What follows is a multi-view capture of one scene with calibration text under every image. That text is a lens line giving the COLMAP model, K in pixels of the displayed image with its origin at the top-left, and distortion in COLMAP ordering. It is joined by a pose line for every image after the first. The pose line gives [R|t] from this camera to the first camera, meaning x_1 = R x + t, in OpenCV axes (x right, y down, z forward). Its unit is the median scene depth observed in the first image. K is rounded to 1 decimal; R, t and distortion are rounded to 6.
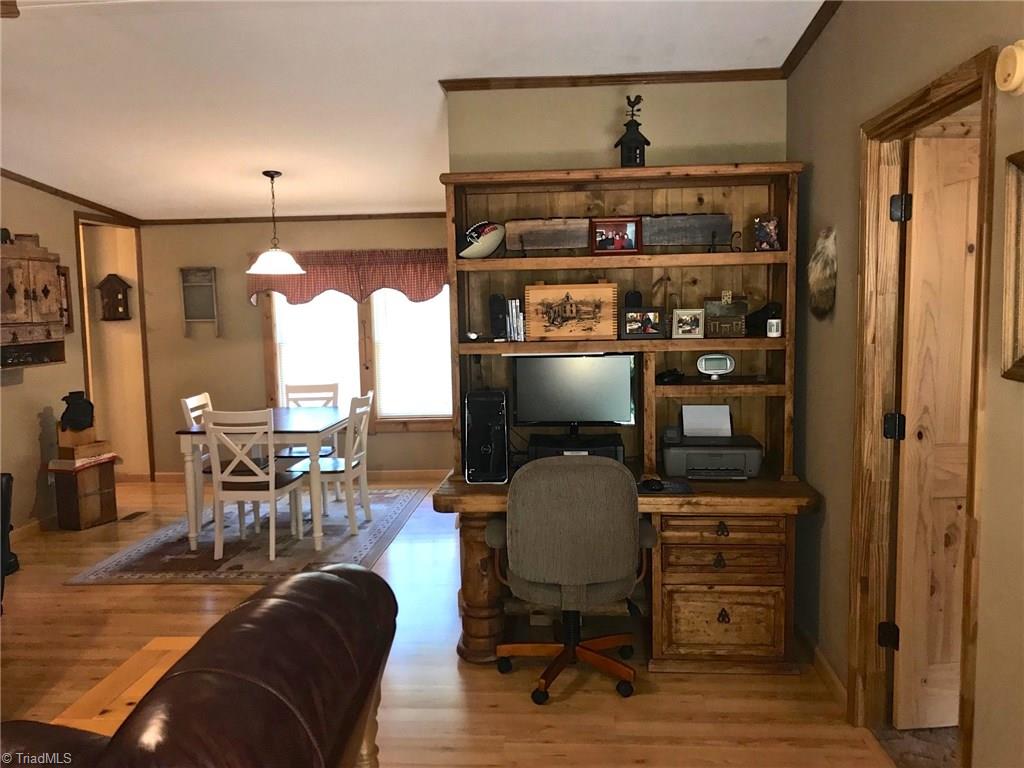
lens RADIAL K [[838.2, 0, 510.4], [0, 838.2, 385.0], [0, 0, 1]] dist [0.049624, -0.062586]
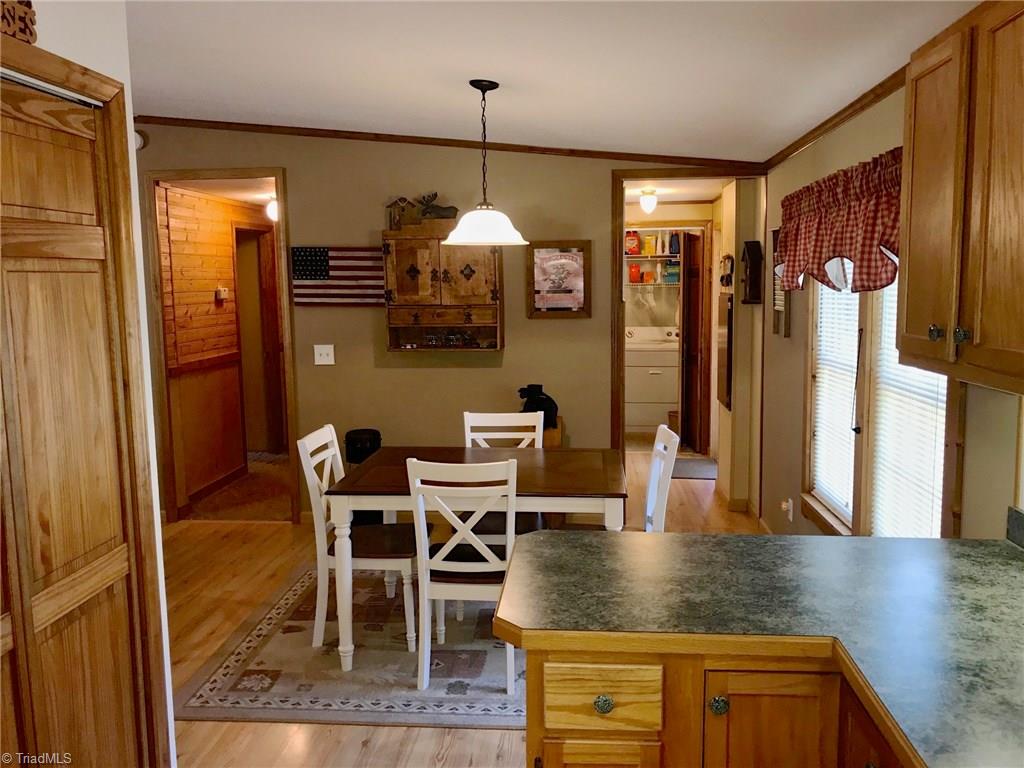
lens RADIAL K [[838.2, 0, 513.9], [0, 838.2, 386.0], [0, 0, 1]] dist [0.049624, -0.062586]
pose [[-0.015348, 0.136672, -0.990497, 0.373790], [-0.091941, 0.986224, 0.137507, -0.118899], [0.995646, 0.093178, -0.002571, 1.069648]]
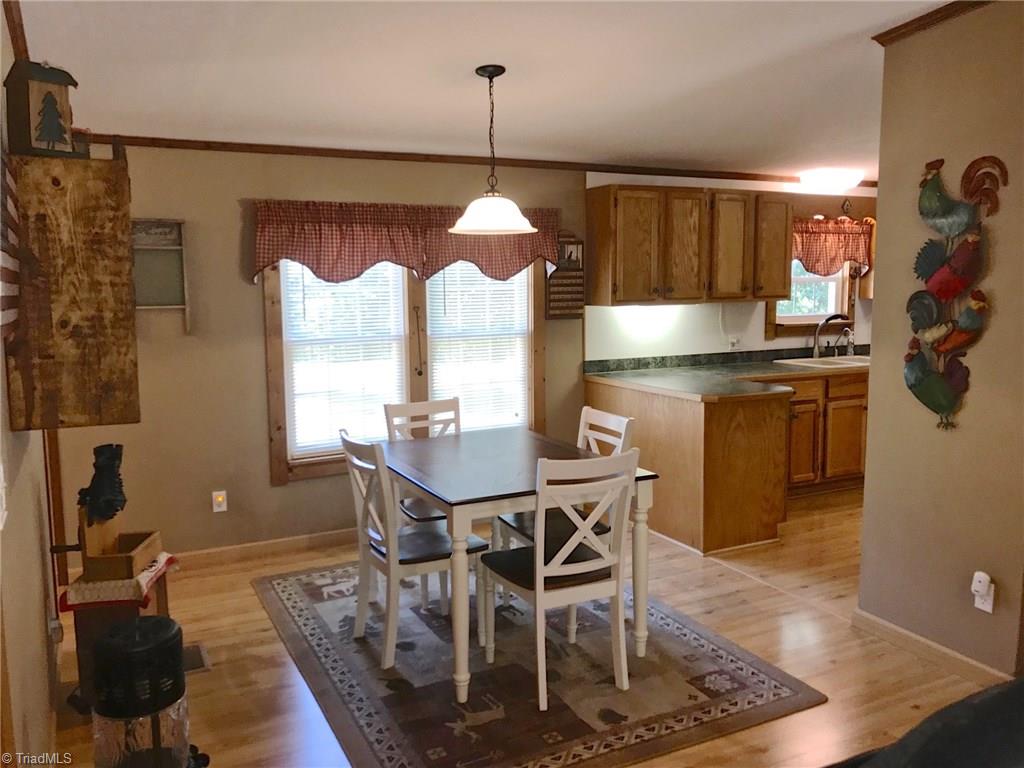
lens RADIAL K [[838.2, 0, 514.4], [0, 838.2, 381.9], [0, 0, 1]] dist [0.049624, -0.062586]
pose [[0.859731, -0.053174, 0.507971, -0.612324], [0.045891, 0.998585, 0.026862, -0.037667], [-0.508681, 0.000217, 0.860955, 0.466622]]
